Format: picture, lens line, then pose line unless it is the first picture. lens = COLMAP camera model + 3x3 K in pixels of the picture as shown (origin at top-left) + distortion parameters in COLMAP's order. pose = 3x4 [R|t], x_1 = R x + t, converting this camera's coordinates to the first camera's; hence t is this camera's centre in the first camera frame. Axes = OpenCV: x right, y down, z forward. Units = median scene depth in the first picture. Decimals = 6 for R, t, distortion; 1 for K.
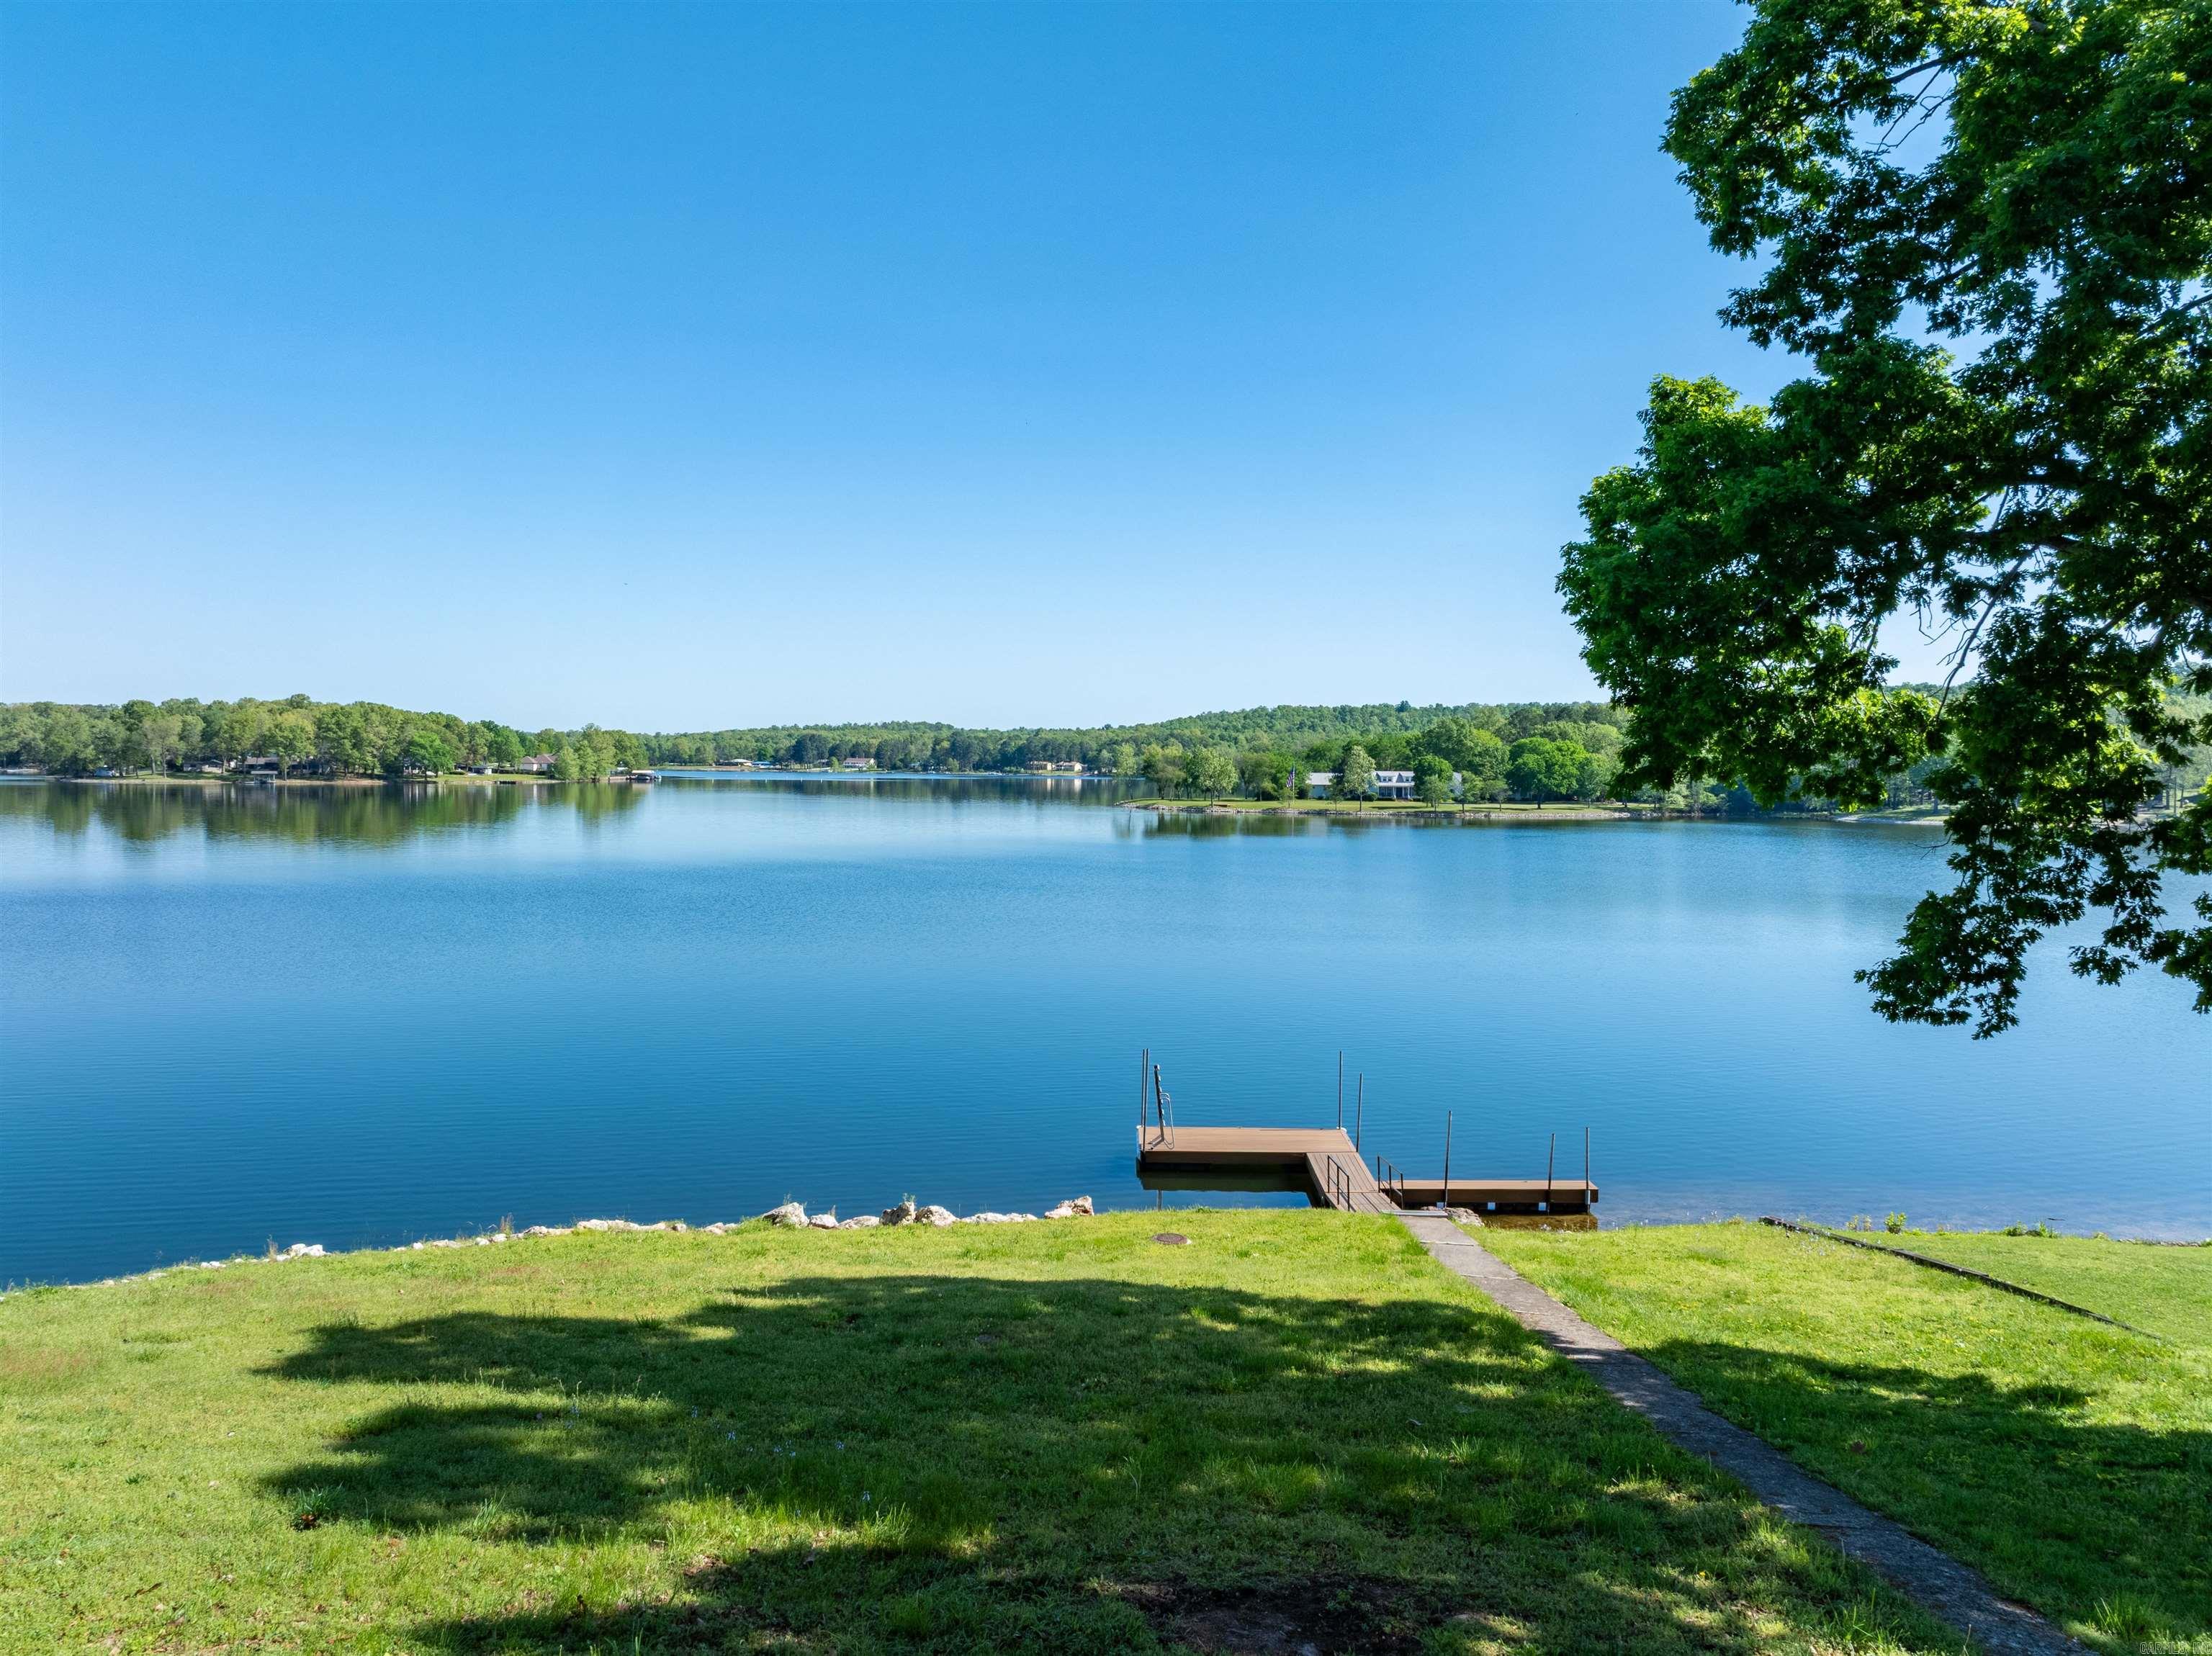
lens RADIAL K [[1557.8, 0, 1116.7], [0, 1557.8, 824.3], [0, 0, 1]] dist [-0.029571, 0.010582]
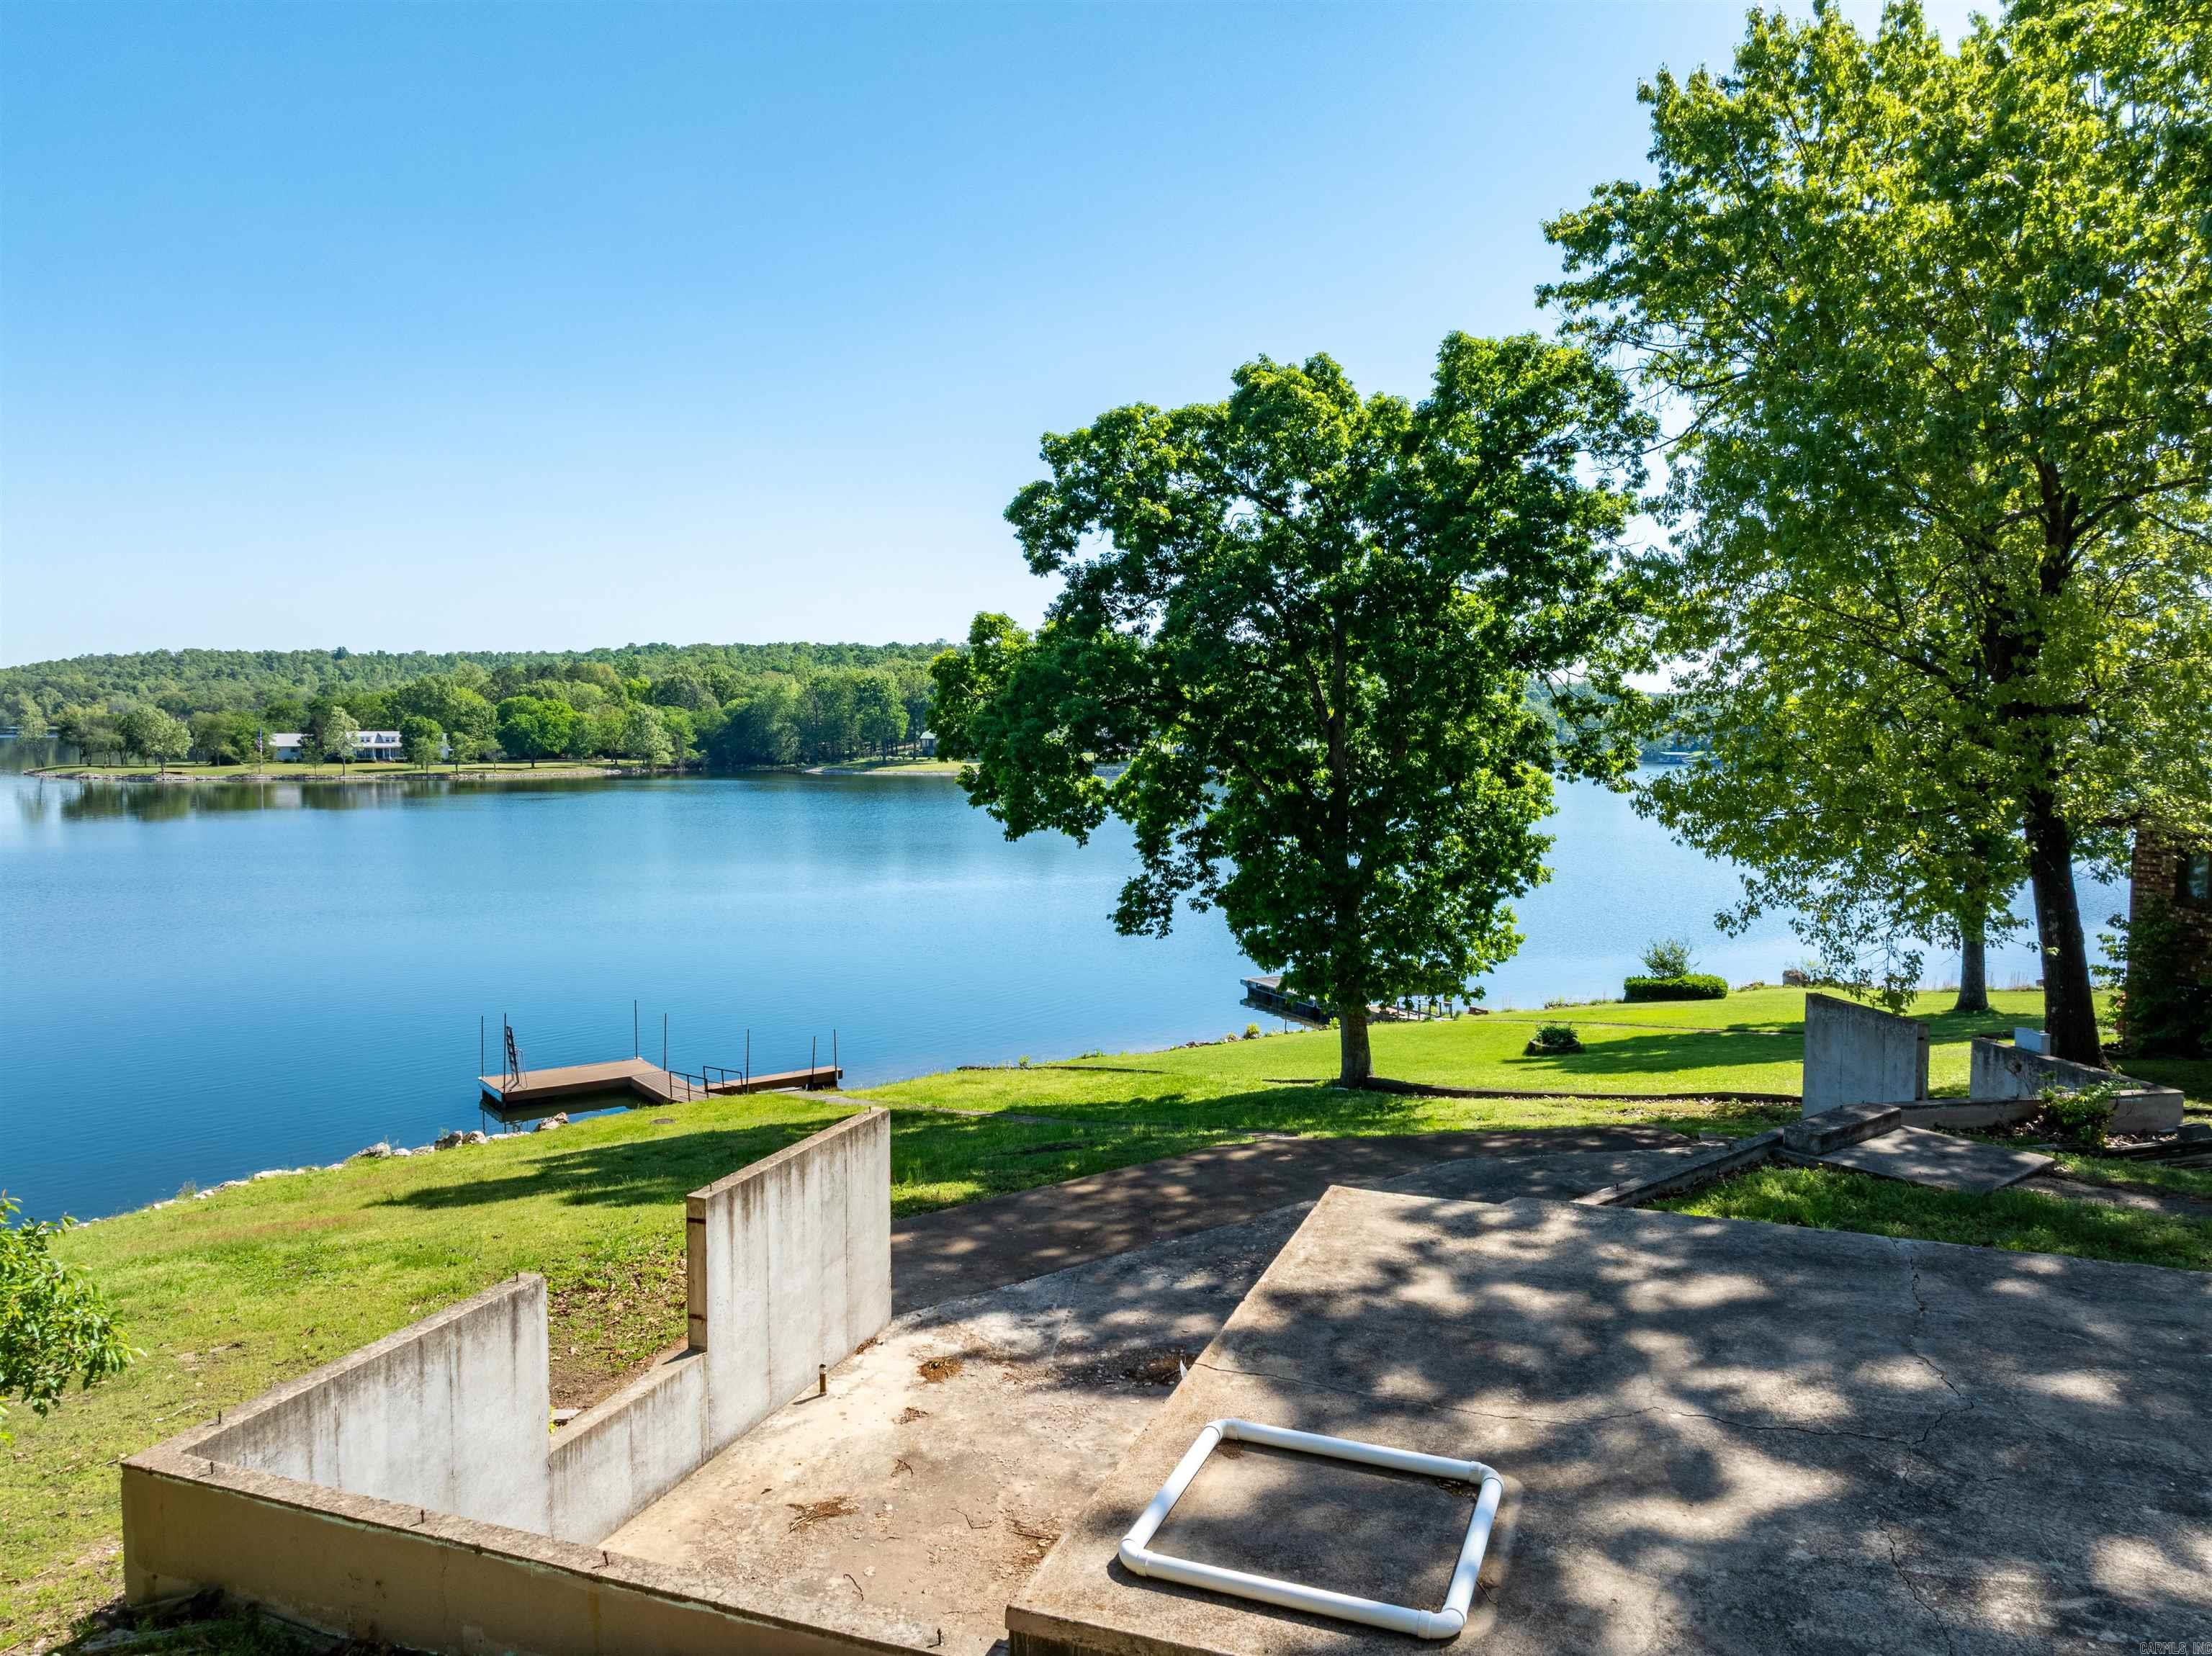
lens RADIAL K [[1557.8, 0, 1116.7], [0, 1557.8, 824.3], [0, 0, 1]] dist [-0.029571, 0.010582]
pose [[0.794986, -0.044003, 0.605029, -0.025392], [0.023897, 0.998863, 0.041247, -0.003783], [-0.606156, -0.018332, 0.795134, -0.023336]]
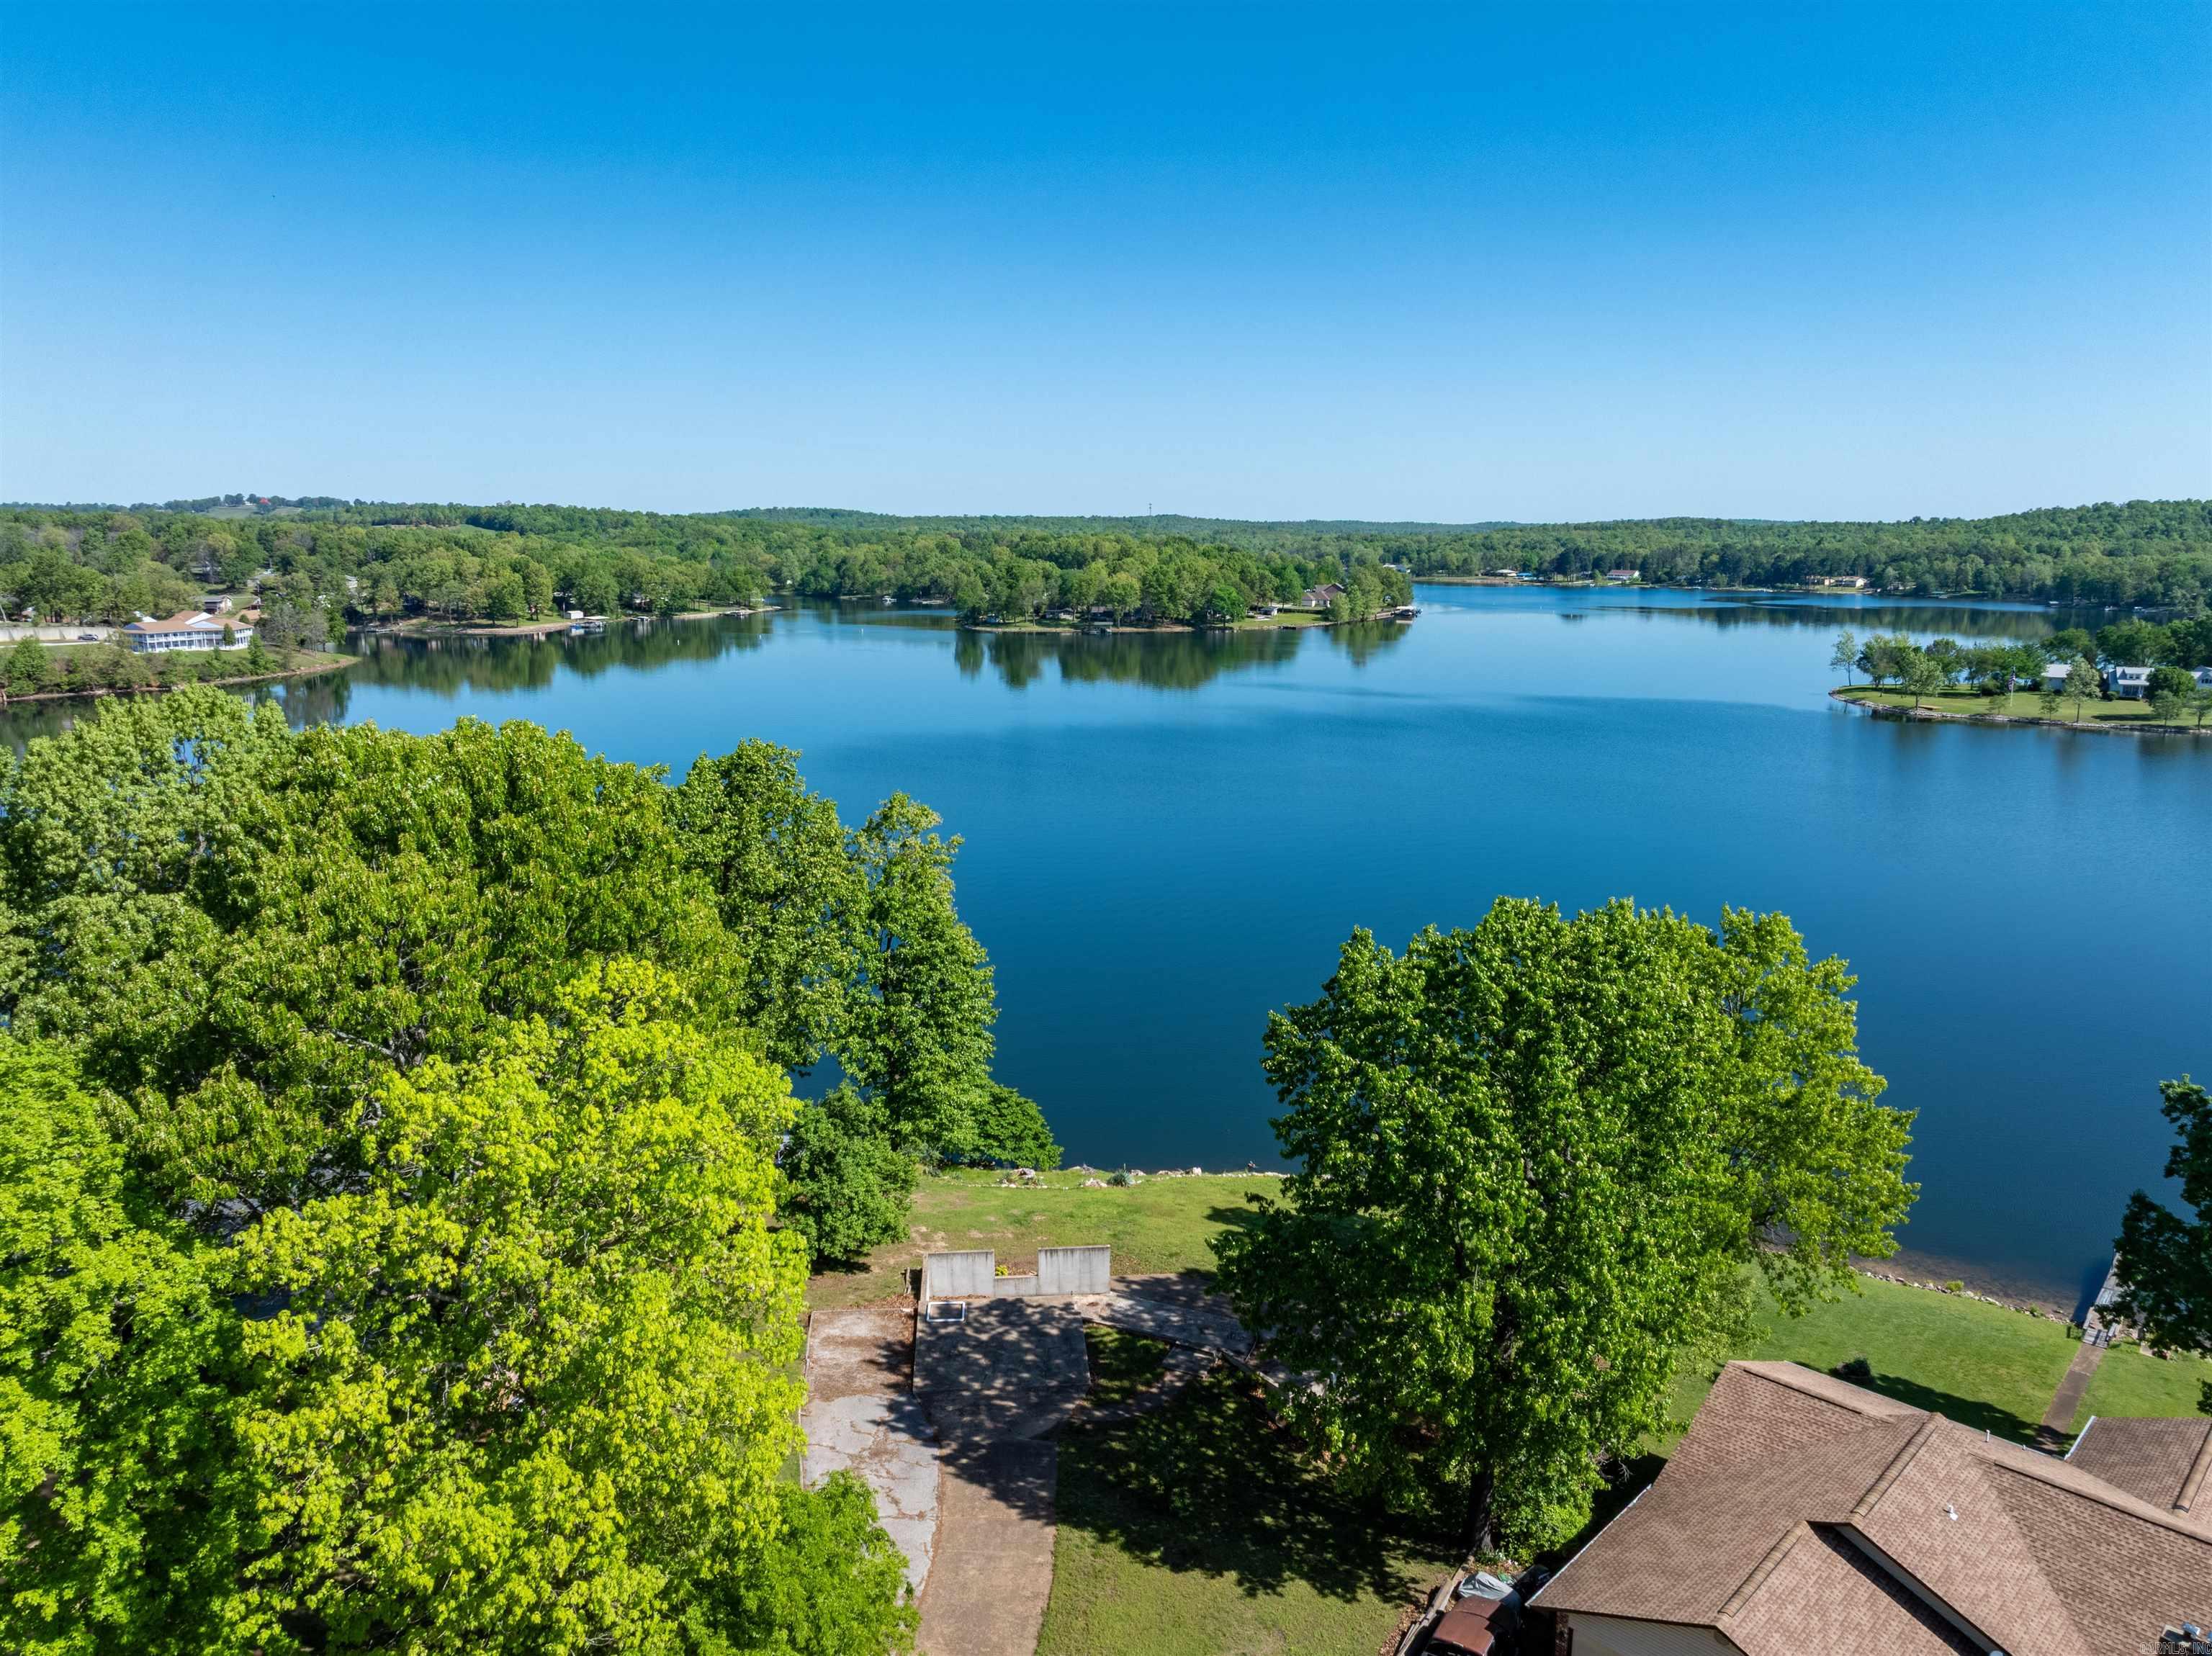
lens RADIAL K [[1557.8, 0, 1116.7], [0, 1557.8, 824.3], [0, 0, 1]] dist [-0.029571, 0.010582]
pose [[0.883975, 0.074921, -0.461492, 0.045011], [-0.008897, 0.989594, 0.143614, -0.050193], [0.467449, -0.122845, 0.875443, -0.105766]]
